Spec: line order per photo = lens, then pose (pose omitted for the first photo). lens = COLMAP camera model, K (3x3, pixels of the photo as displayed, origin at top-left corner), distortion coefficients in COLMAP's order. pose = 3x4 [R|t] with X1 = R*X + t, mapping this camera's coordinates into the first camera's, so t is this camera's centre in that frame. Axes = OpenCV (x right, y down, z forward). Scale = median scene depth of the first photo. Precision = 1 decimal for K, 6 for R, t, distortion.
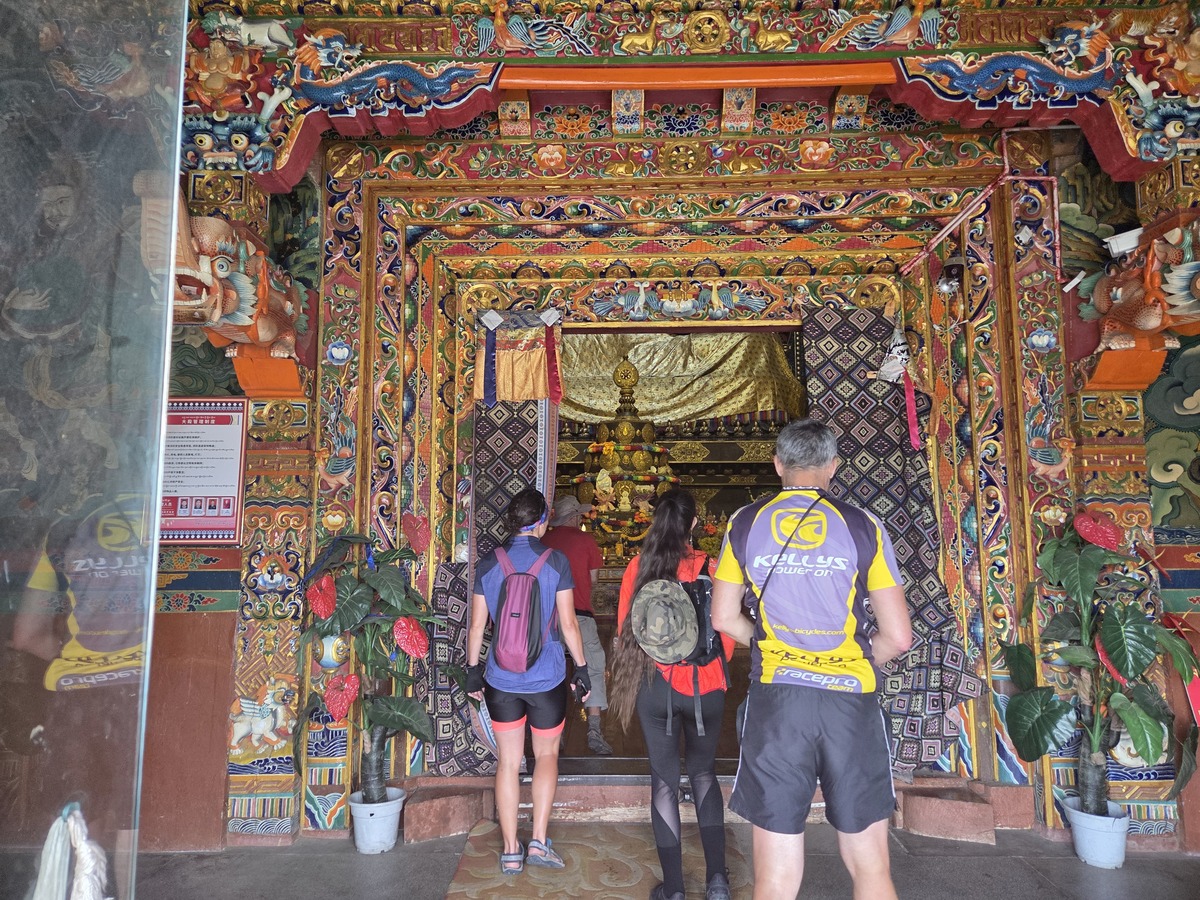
lens RADIAL K [[793.7, 0, 600.0], [0, 793.7, 450.0], [0, 0, 1]] dist [0.003408, 0.000841]
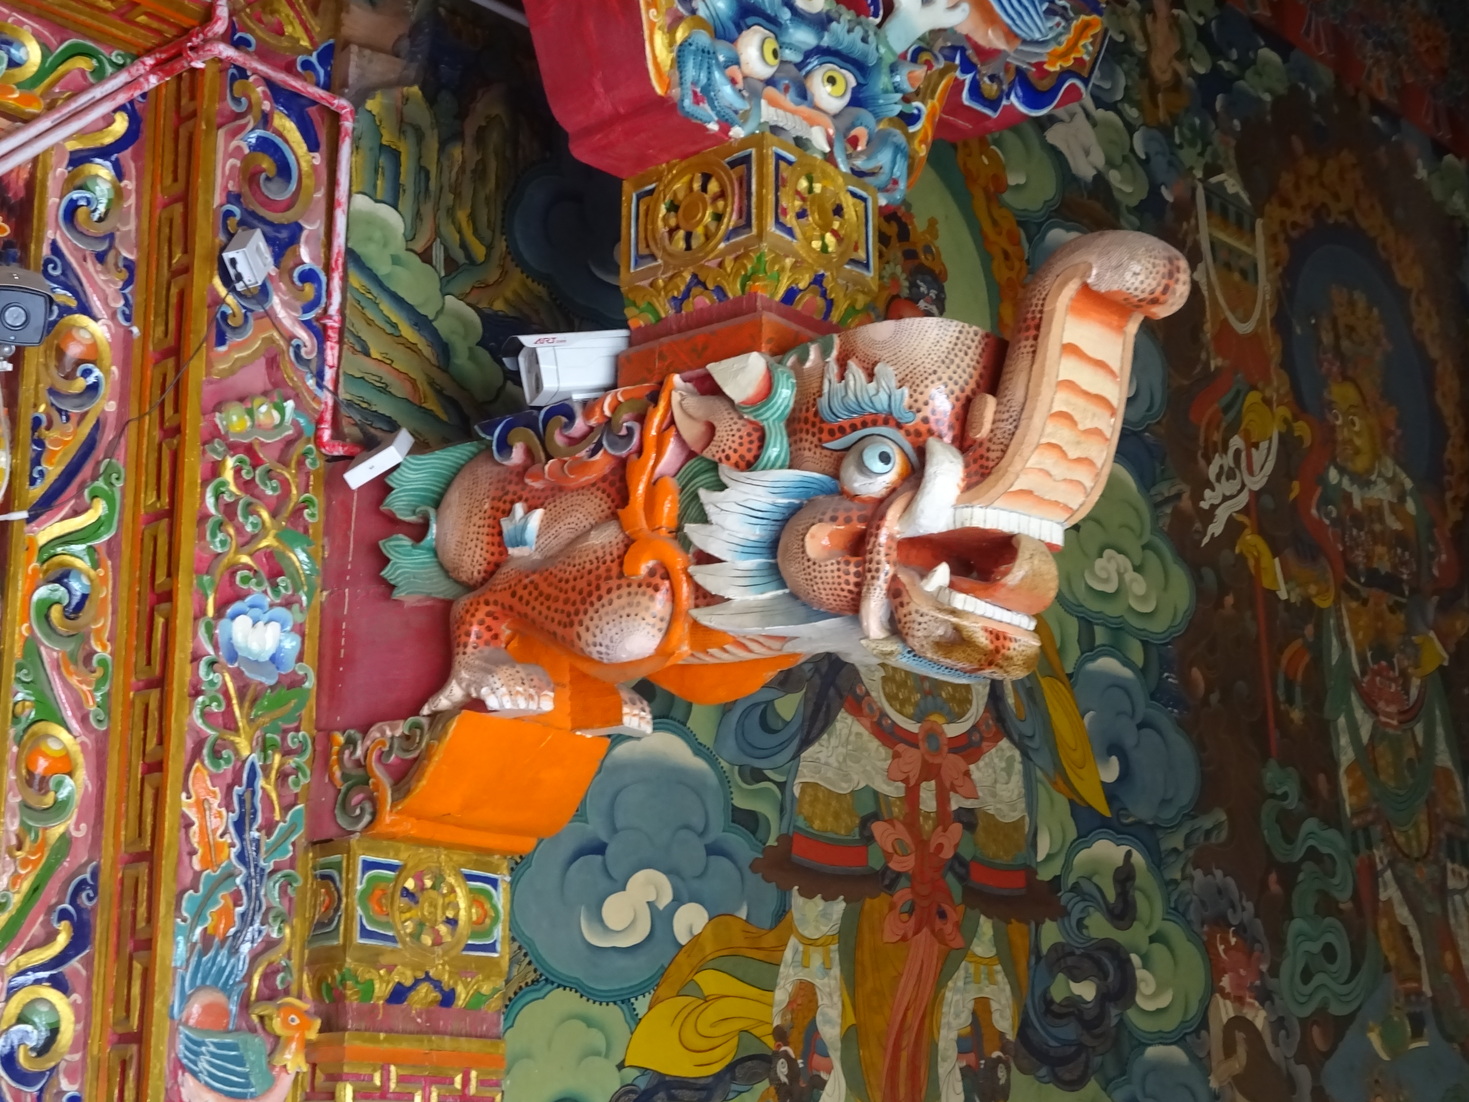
lens RADIAL K [[2472.0, 0, 734.5], [0, 2472.0, 551.0], [0, 0, 1]] dist [0.095180, 0.017972]
pose [[0.667600, 0.194456, 0.718678, 0.034618], [-0.082801, 0.978693, -0.187894, -0.017733], [-0.739902, 0.065931, 0.669476, 0.291583]]
